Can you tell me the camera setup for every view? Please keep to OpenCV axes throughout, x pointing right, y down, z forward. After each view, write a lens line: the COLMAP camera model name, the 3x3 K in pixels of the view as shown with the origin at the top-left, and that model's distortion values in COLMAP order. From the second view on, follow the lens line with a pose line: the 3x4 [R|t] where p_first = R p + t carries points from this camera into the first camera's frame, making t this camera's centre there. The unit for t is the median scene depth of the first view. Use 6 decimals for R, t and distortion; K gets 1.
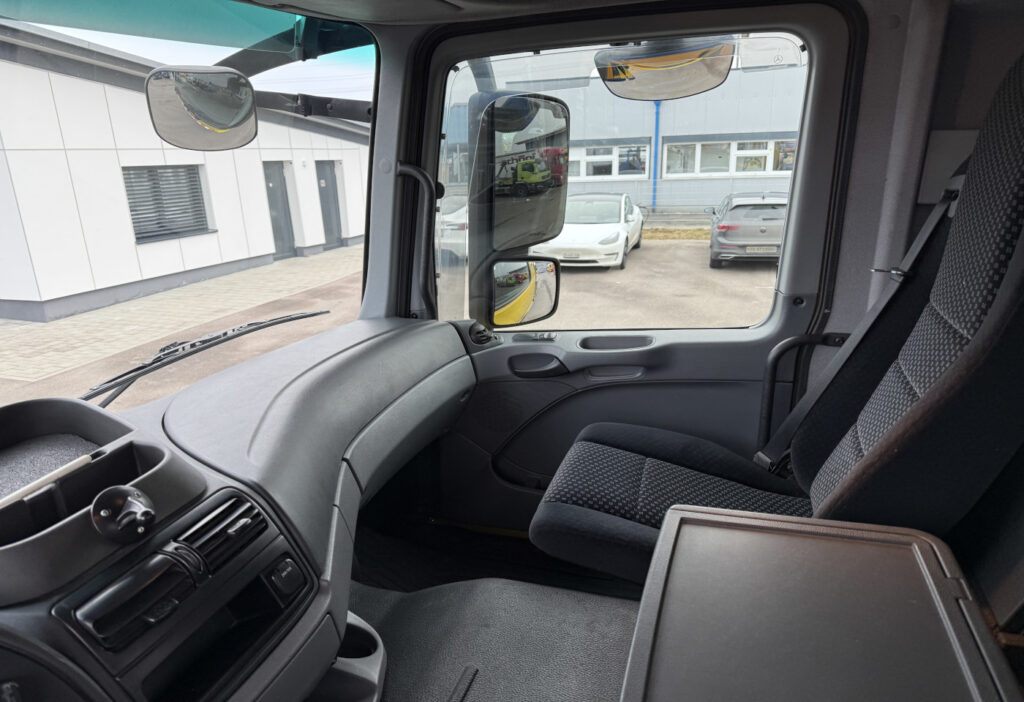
lens RADIAL K [[726.8, 0, 510.7], [0, 726.8, 356.6], [0, 0, 1]] dist [0.068426, -0.021674]
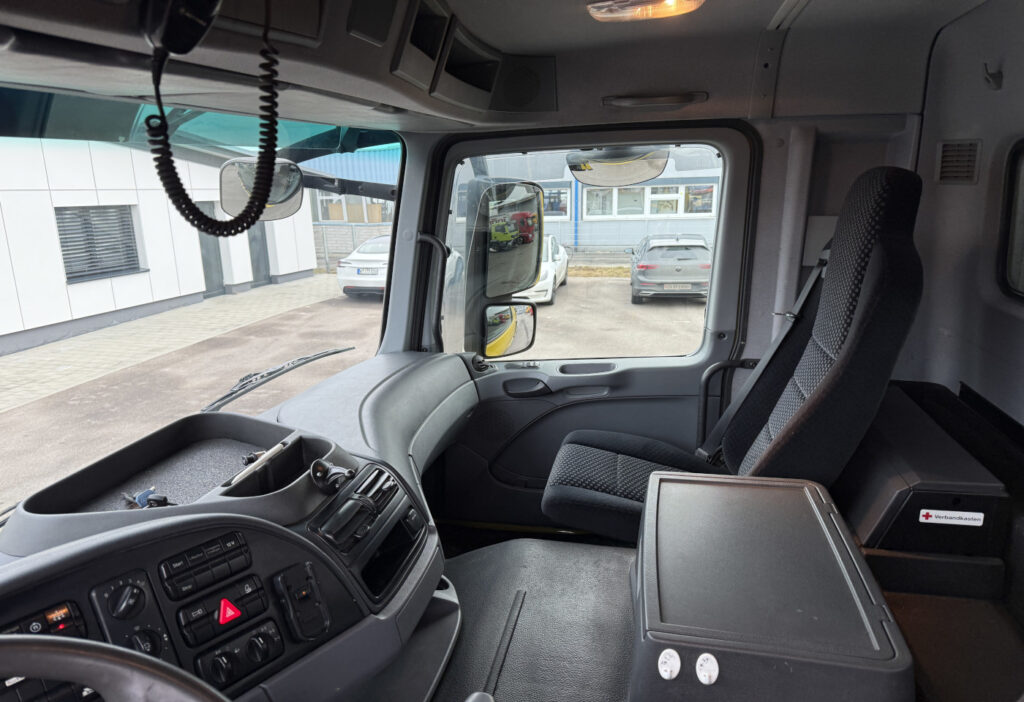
lens RADIAL K [[726.8, 0, 503.6], [0, 726.8, 345.5], [0, 0, 1]] dist [0.068426, -0.021674]
pose [[0.995107, -0.012930, 0.097951, -0.128629], [0.019007, 0.997935, -0.061363, 0.016100], [-0.096955, 0.062925, 0.993298, -0.268674]]
